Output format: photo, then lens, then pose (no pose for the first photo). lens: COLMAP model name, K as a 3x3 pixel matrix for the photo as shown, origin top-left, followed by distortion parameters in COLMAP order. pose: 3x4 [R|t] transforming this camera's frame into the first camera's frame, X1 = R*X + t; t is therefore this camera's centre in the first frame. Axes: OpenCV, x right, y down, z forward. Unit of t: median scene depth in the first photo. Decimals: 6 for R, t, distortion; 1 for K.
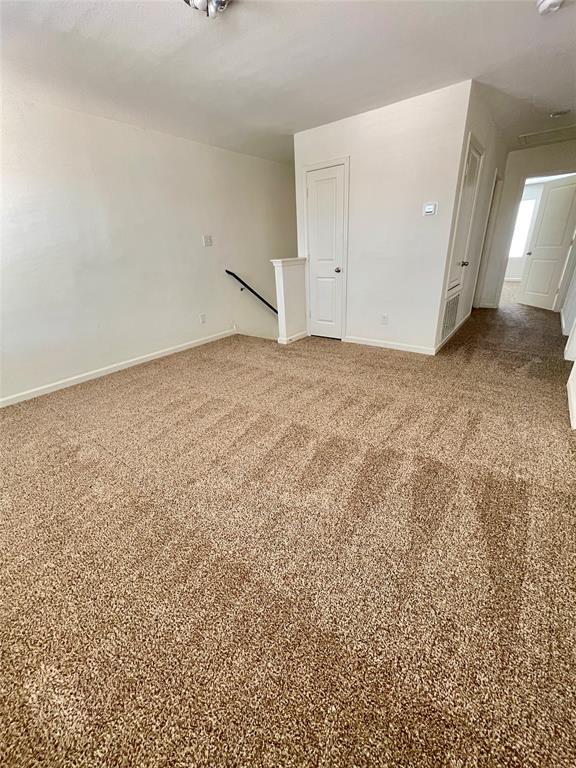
lens RADIAL K [[309.4, 0, 289.1], [0, 309.4, 384.8], [0, 0, 1]] dist [-0.001498, 0.000341]
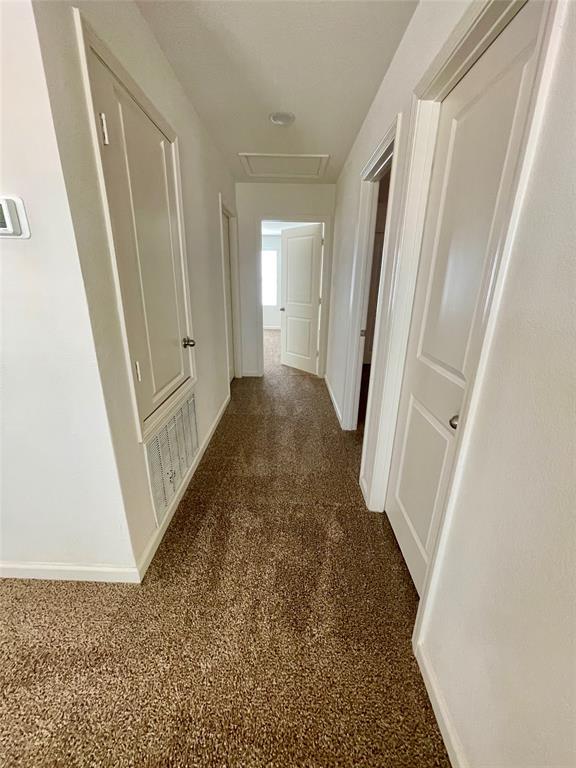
lens RADIAL K [[309.4, 0, 289.1], [0, 309.4, 384.8], [0, 0, 1]] dist [-0.001498, 0.000341]
pose [[0.798018, -0.127700, 0.588948, 0.447962], [0.191340, 0.980413, -0.046683, -0.305623], [-0.571451, 0.149943, 0.806821, 0.566451]]
